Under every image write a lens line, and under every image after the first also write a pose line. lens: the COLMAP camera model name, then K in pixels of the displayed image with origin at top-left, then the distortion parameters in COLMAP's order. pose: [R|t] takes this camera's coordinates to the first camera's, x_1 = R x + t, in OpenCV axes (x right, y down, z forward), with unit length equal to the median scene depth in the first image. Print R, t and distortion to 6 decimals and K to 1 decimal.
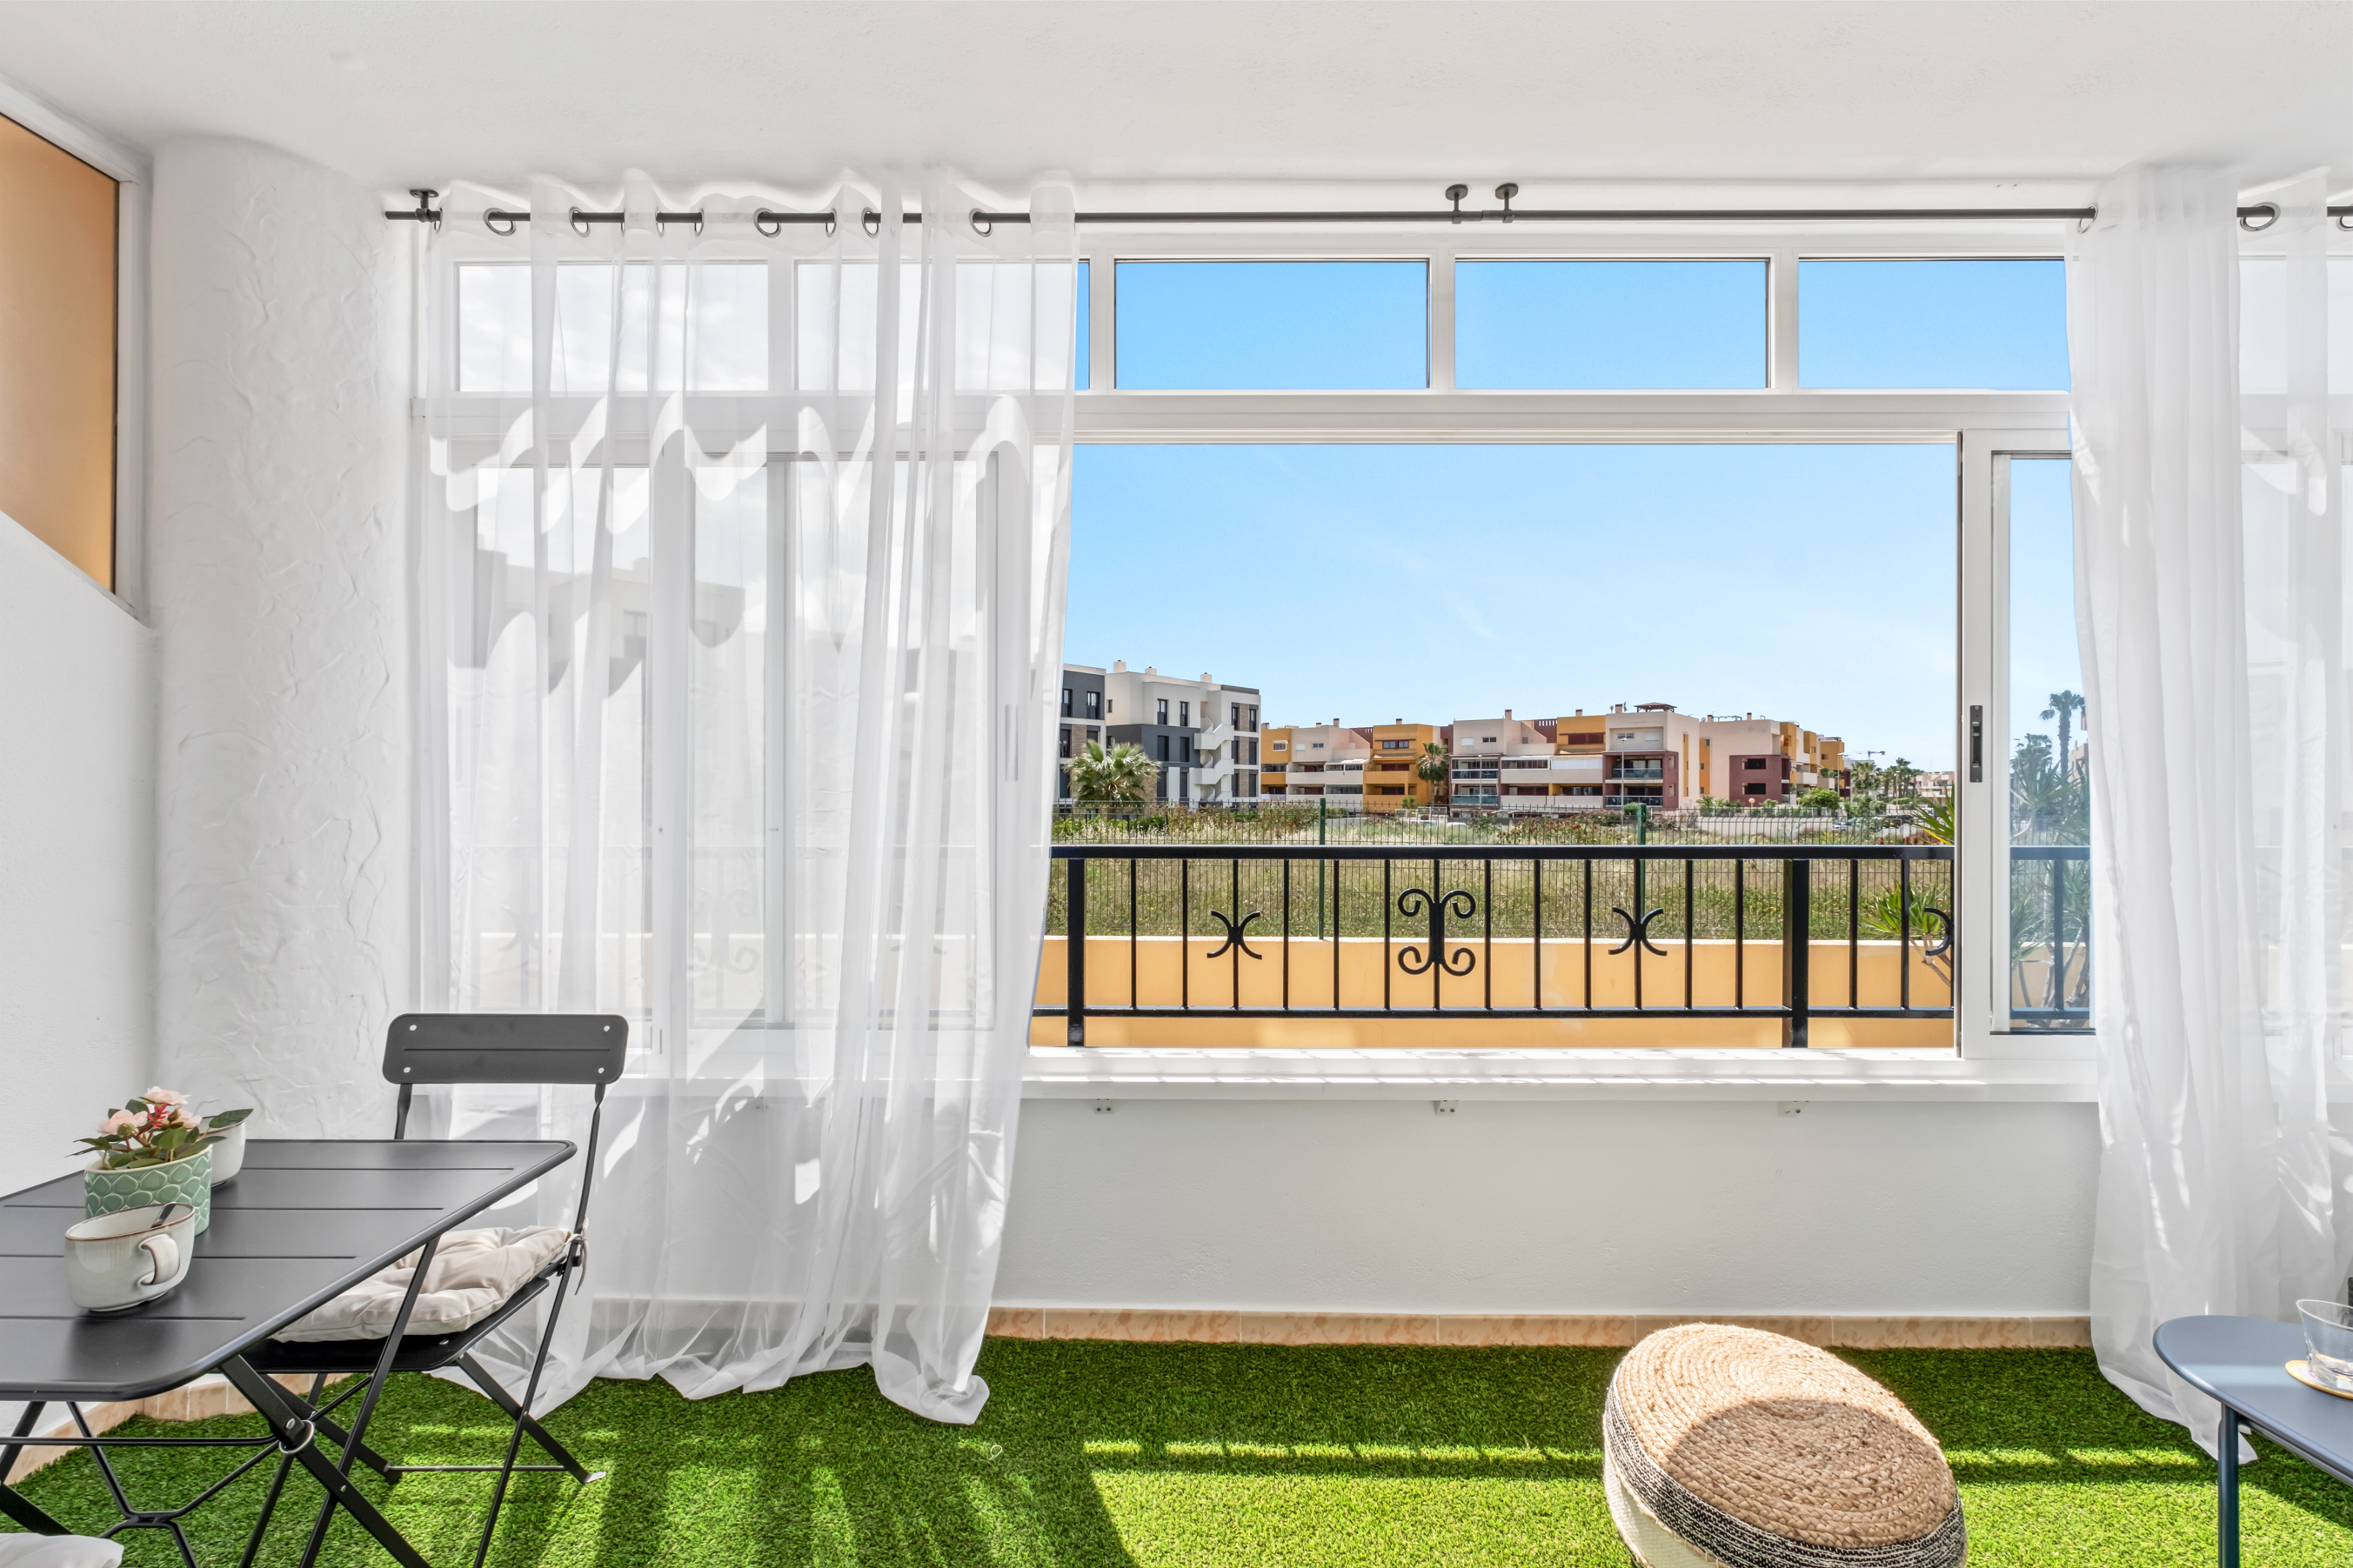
lens RADIAL K [[986.3, 0, 1169.3], [0, 986.3, 789.2], [0, 0, 1]] dist [-0.007189, 0.002051]
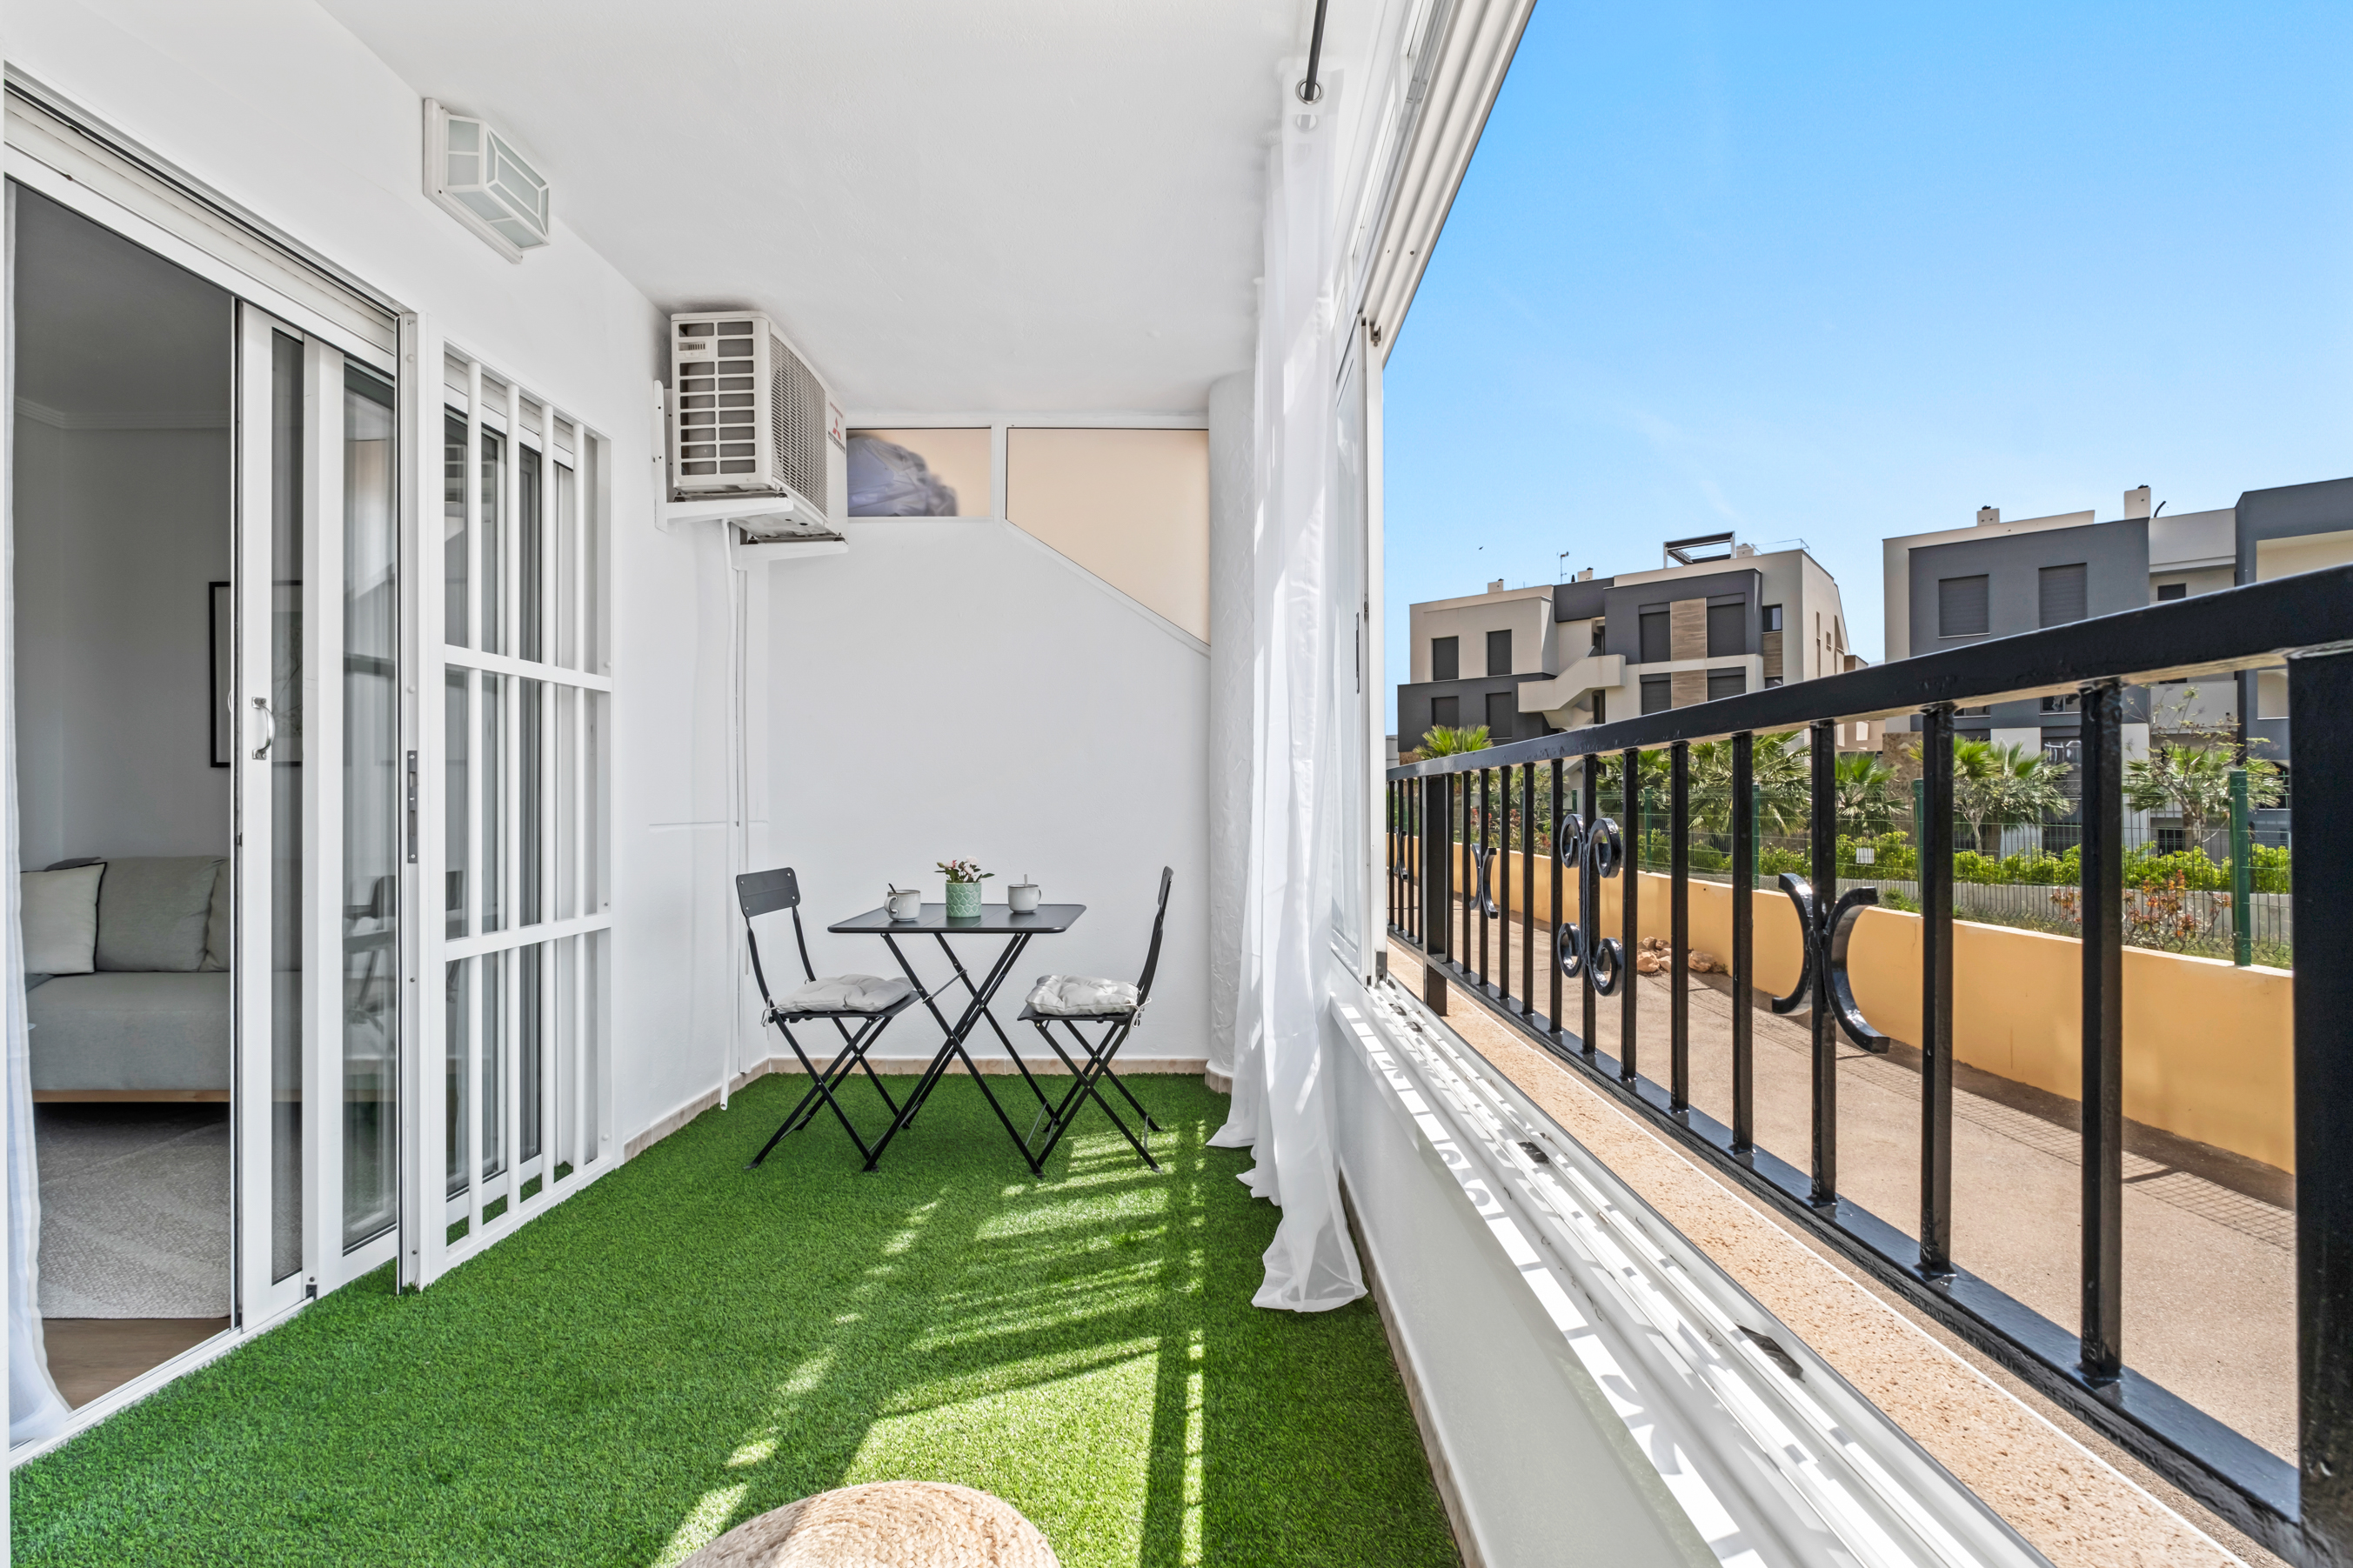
lens RADIAL K [[1053.7, 0, 1176.6], [0, 1053.7, 791.7], [0, 0, 1]] dist [-0.008547, 0.002160]
pose [[0.025872, -0.000281, -0.999665, 0.813165], [-0.000088, 1.000000, -0.000283, 0.100370], [0.999665, 0.000095, 0.025872, 0.788889]]
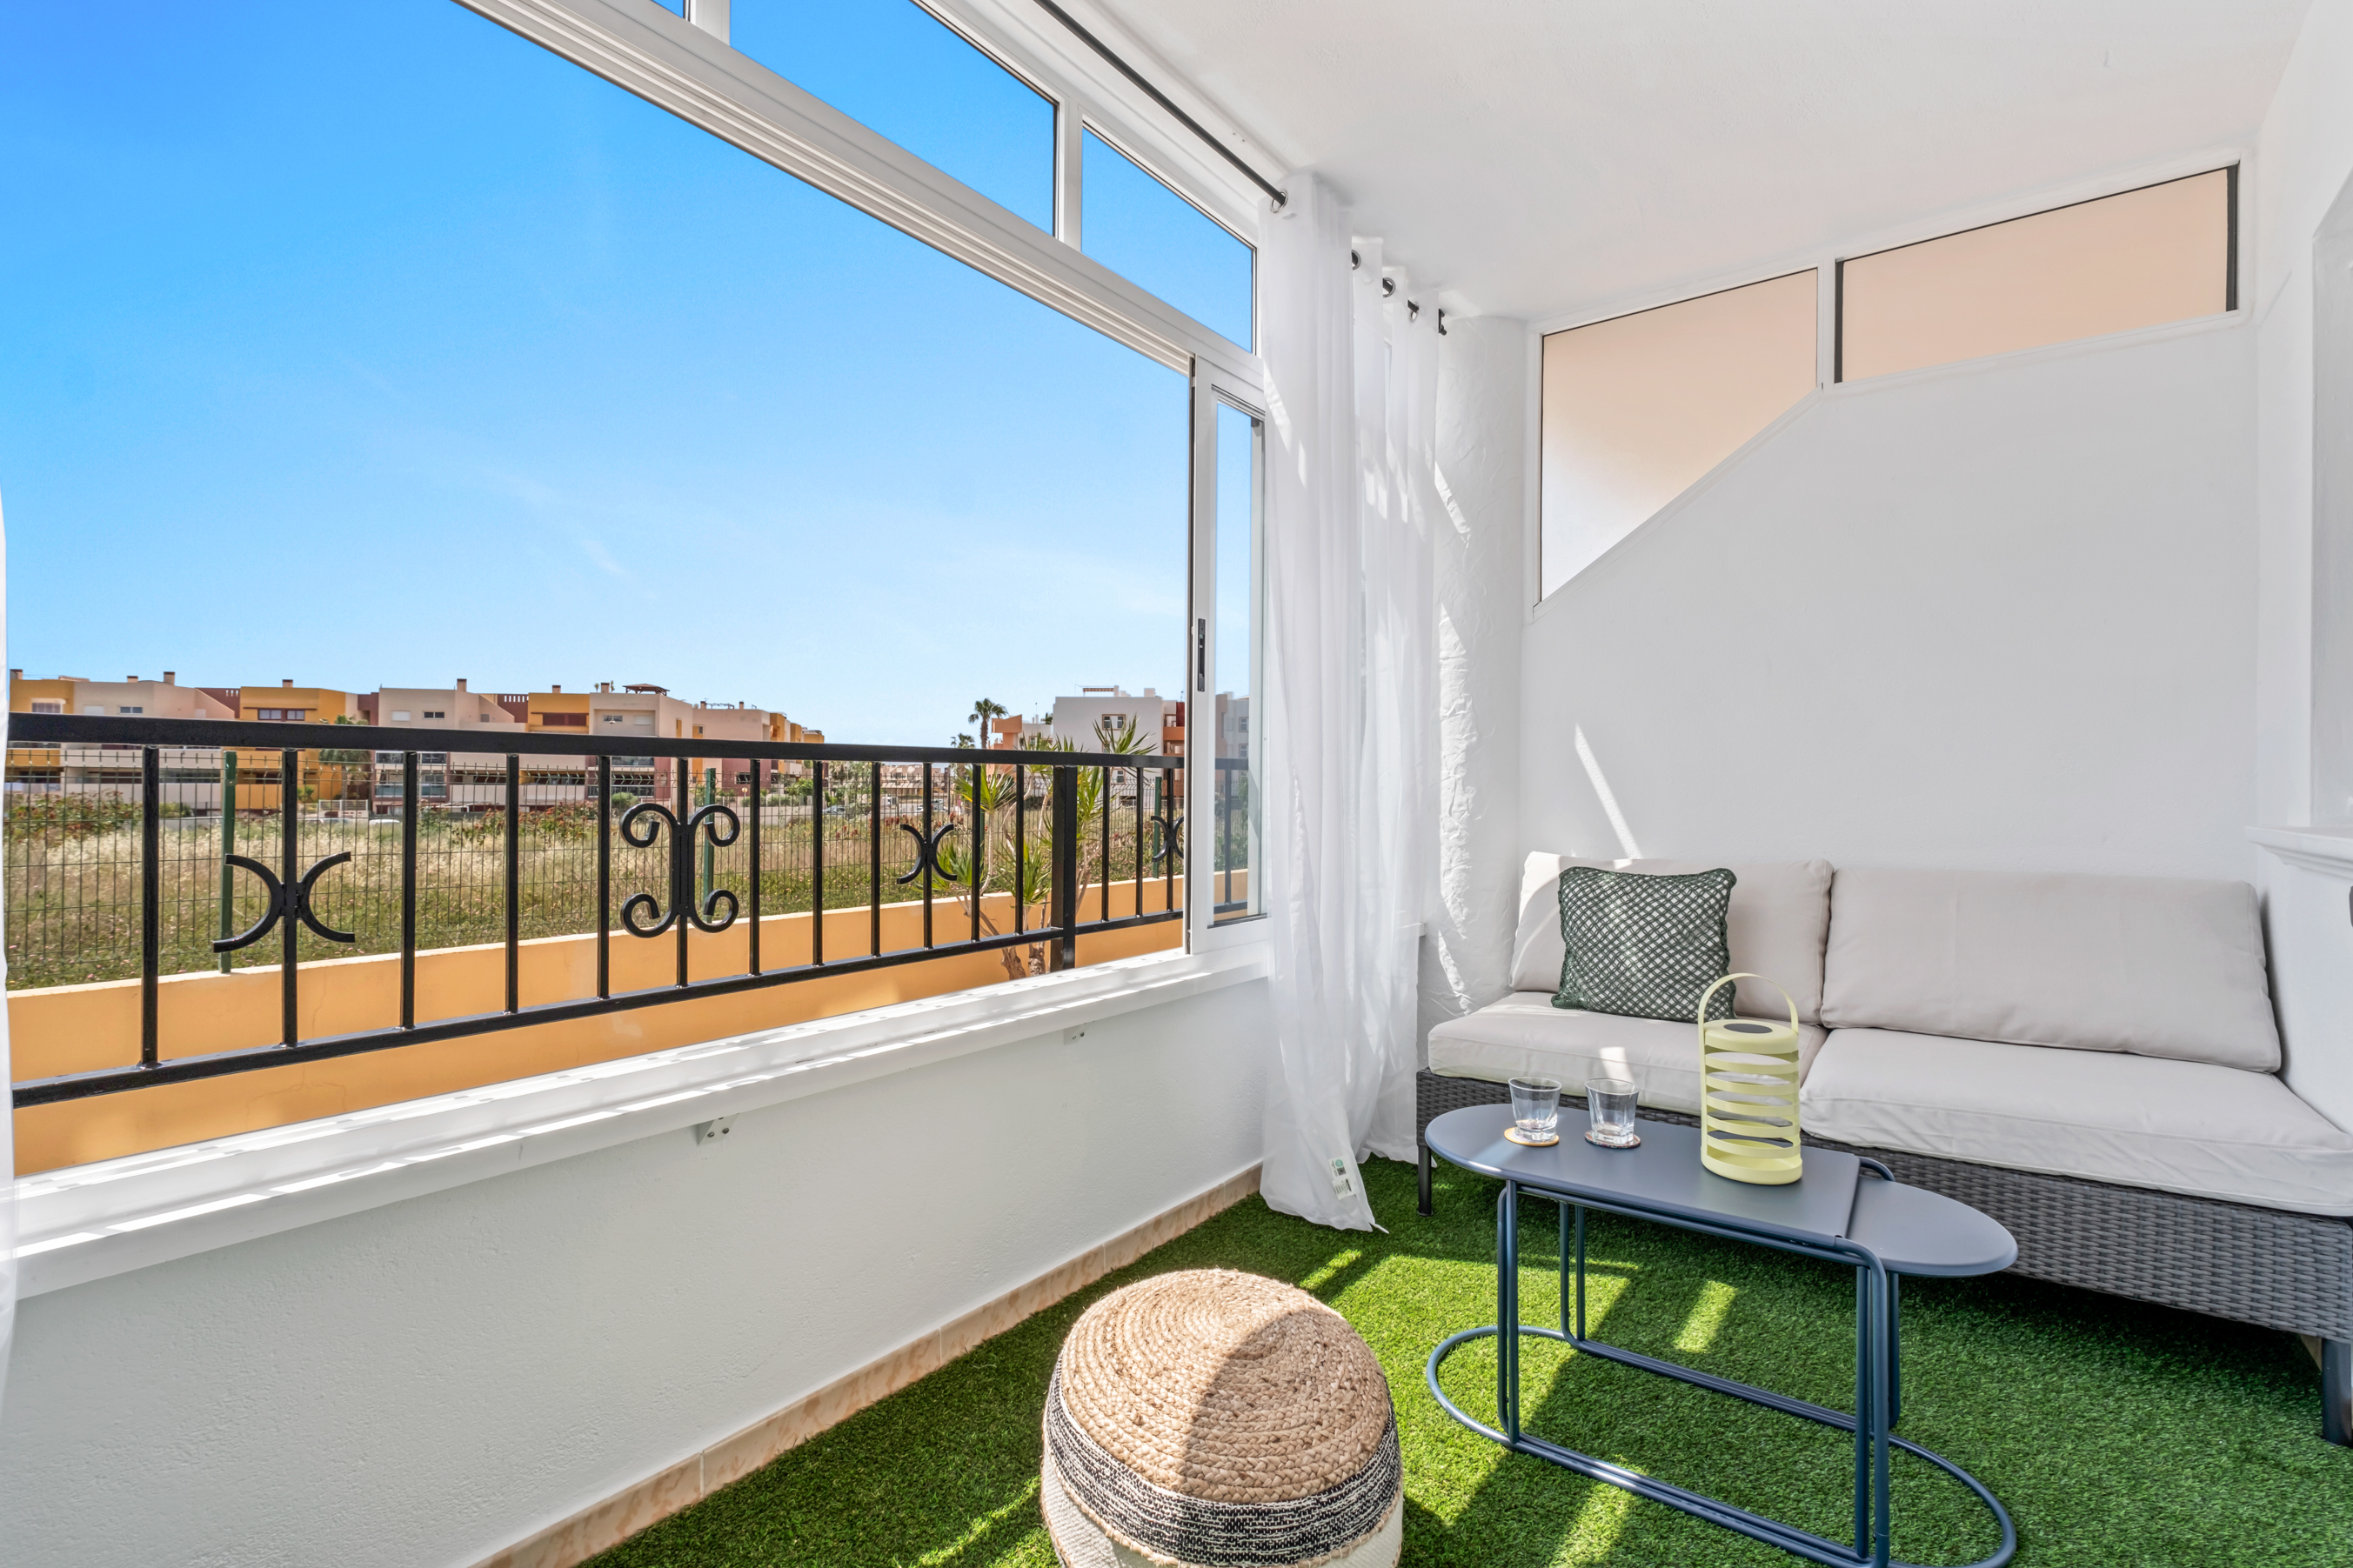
lens RADIAL K [[1053.7, 0, 1188.3], [0, 1053.7, 779.6], [0, 0, 1]] dist [-0.008547, 0.002160]
pose [[0.587873, 0.008310, 0.808910, -0.098958], [-0.007078, 0.999962, -0.005128, 0.086881], [-0.808922, -0.002711, 0.587909, 0.317740]]
